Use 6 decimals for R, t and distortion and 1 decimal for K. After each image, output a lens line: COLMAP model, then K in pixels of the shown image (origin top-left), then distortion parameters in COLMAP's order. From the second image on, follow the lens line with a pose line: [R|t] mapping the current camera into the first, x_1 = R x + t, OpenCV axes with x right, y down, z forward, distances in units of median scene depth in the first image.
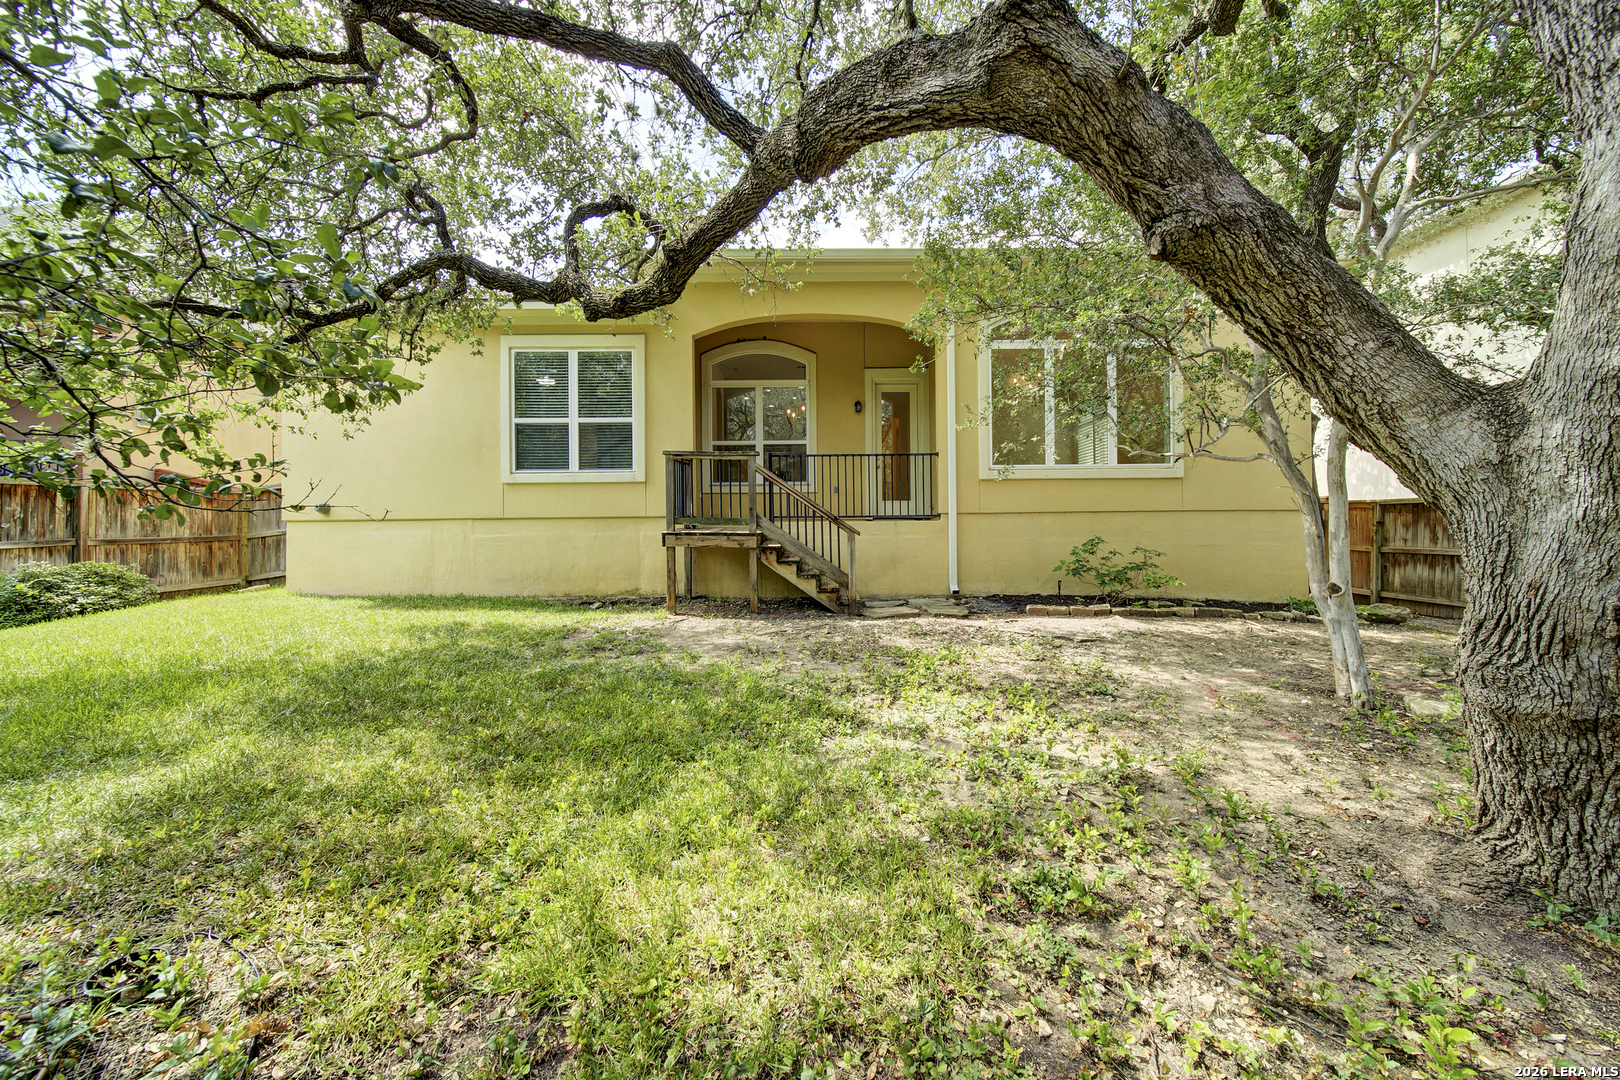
lens RADIAL K [[564.7, 0, 809.2], [0, 564.7, 537.5], [0, 0, 1]] dist [-0.003328, -0.000399]
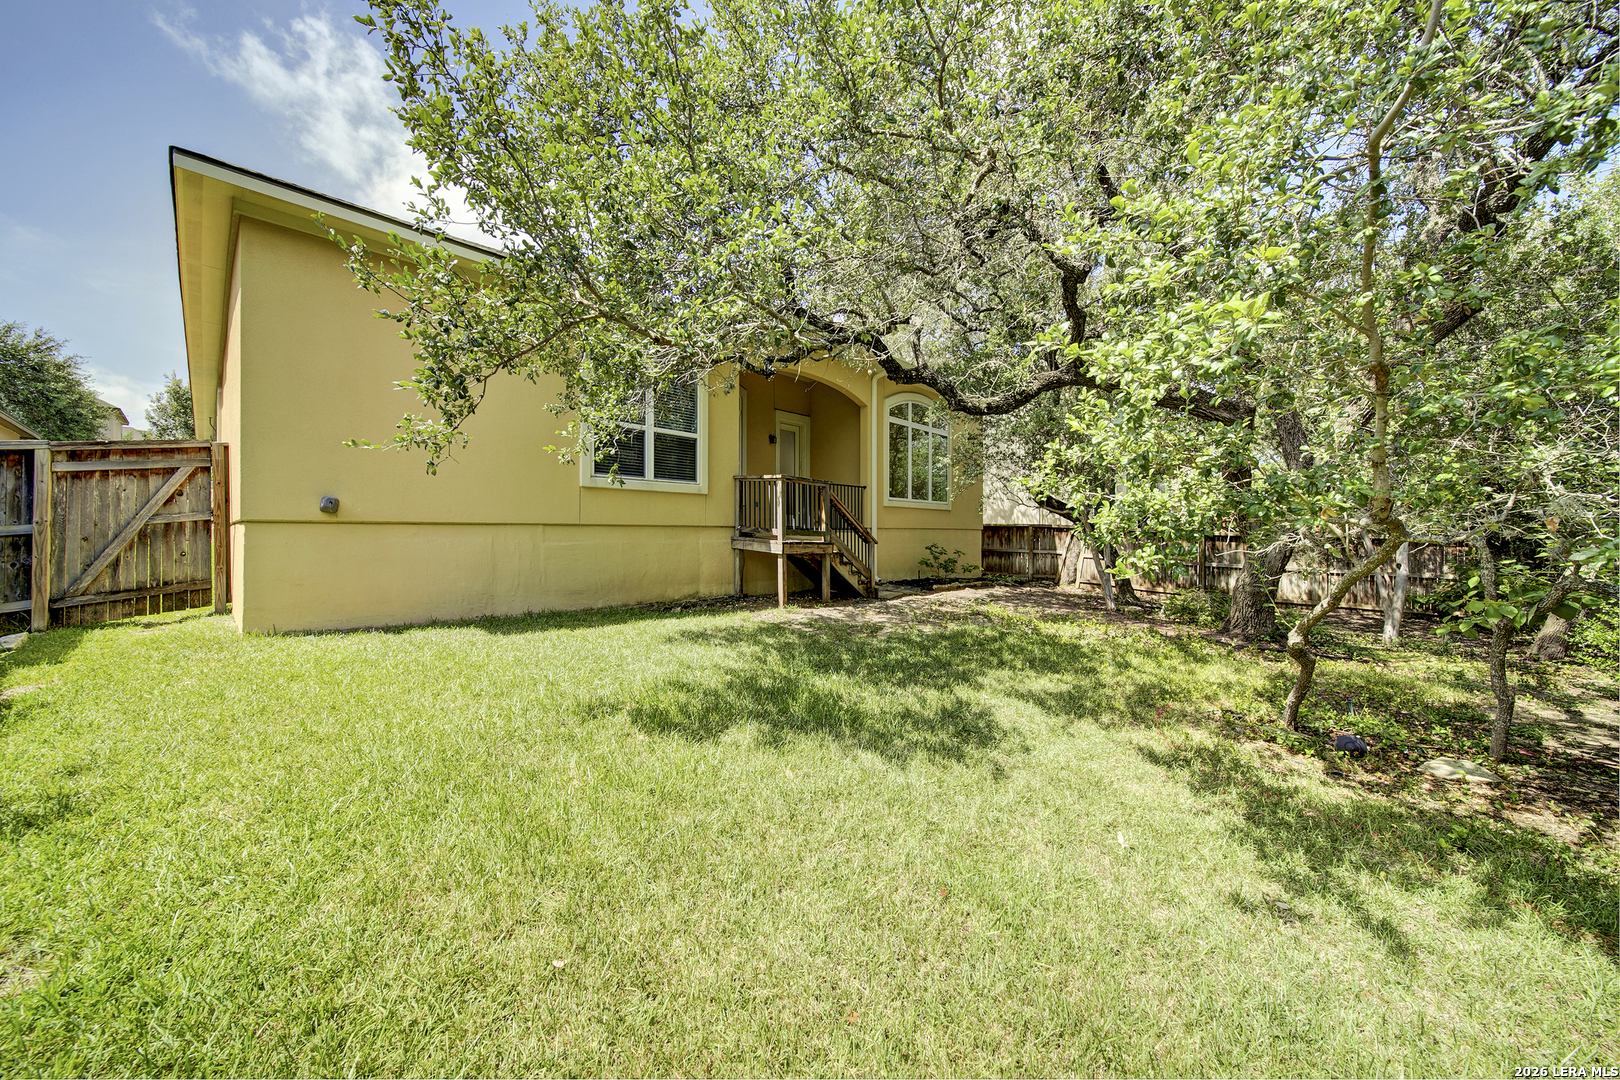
lens RADIAL K [[564.7, 0, 807.2], [0, 564.7, 545.5], [0, 0, 1]] dist [-0.003328, -0.000399]
pose [[0.704868, -0.005278, 0.709318, -0.931929], [0.005188, 0.999984, 0.002285, -0.001083], [-0.709319, 0.002069, 0.704884, 0.091422]]
